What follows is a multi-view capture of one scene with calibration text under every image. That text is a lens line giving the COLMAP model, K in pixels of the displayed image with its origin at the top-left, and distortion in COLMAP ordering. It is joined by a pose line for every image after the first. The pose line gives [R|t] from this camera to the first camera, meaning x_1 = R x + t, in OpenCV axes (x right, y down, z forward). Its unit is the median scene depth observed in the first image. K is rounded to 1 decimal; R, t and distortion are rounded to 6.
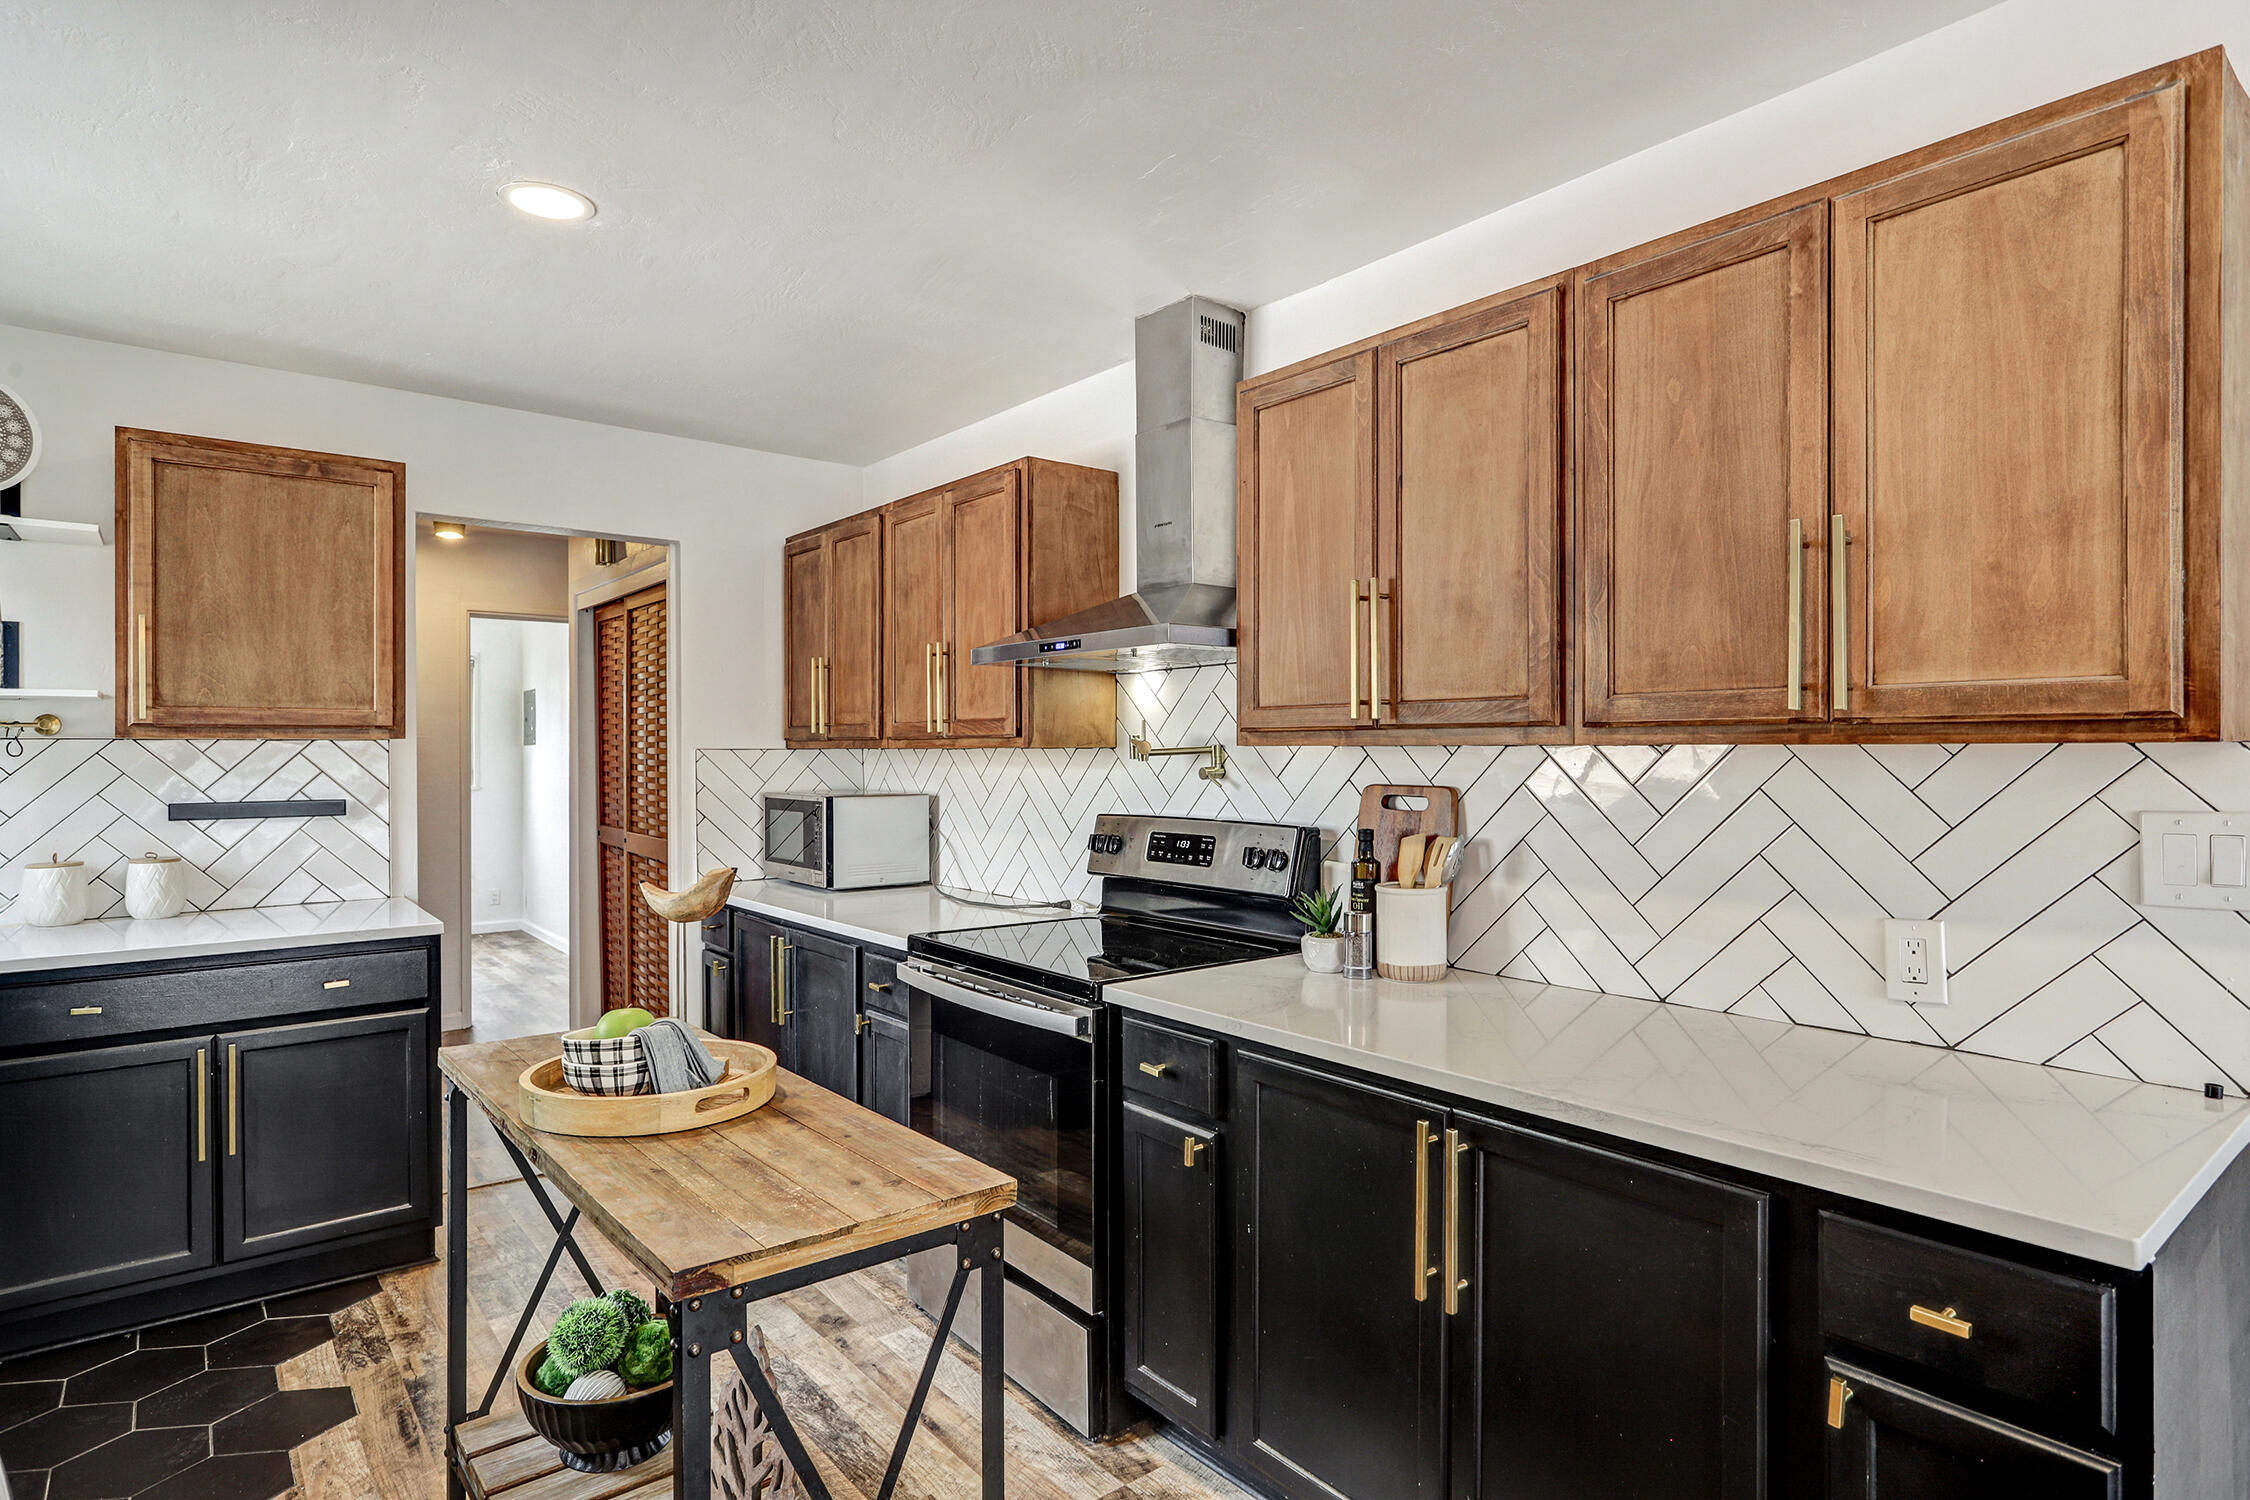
lens RADIAL K [[1187.3, 0, 1126.4], [0, 1187.3, 767.1], [0, 0, 1]] dist [-0.001332, 0.000274]
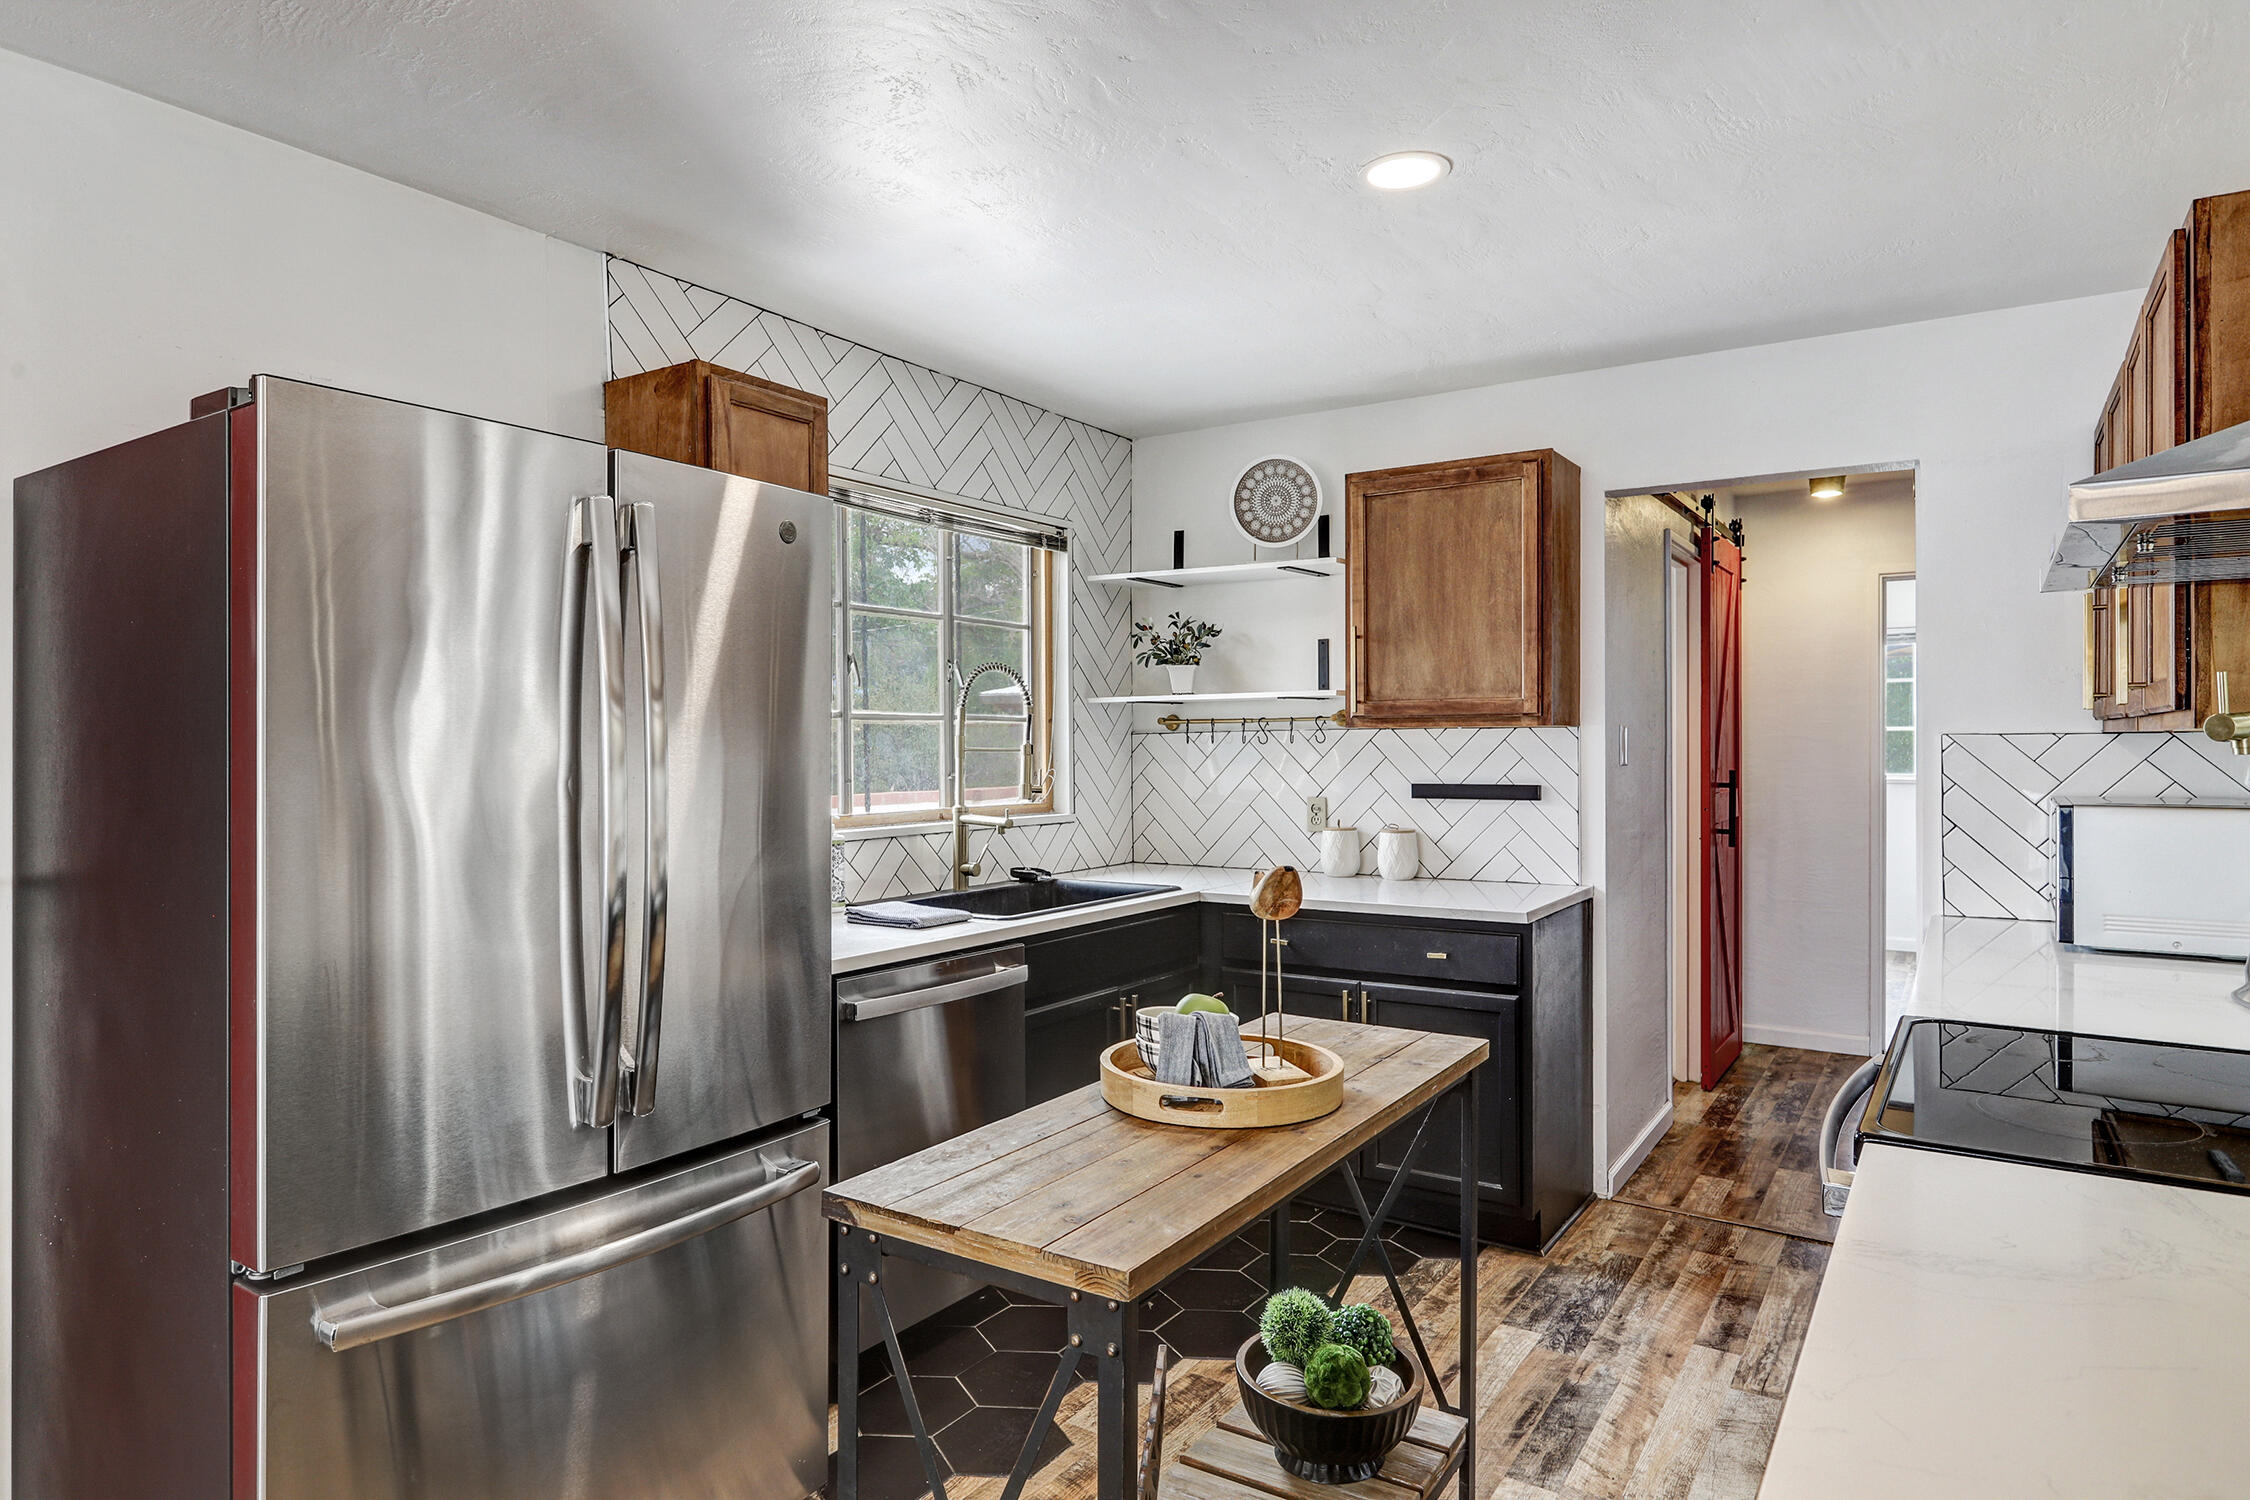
lens RADIAL K [[1333.8, 0, 1122.5], [0, 1333.8, 731.0], [0, 0, 1]] dist [0.007008, 0.000968]
pose [[0.312163, -0.008069, -0.949994, 0.356850], [-0.008334, 0.999902, -0.011232, -0.003813], [0.949992, 0.011423, 0.312066, 0.324576]]
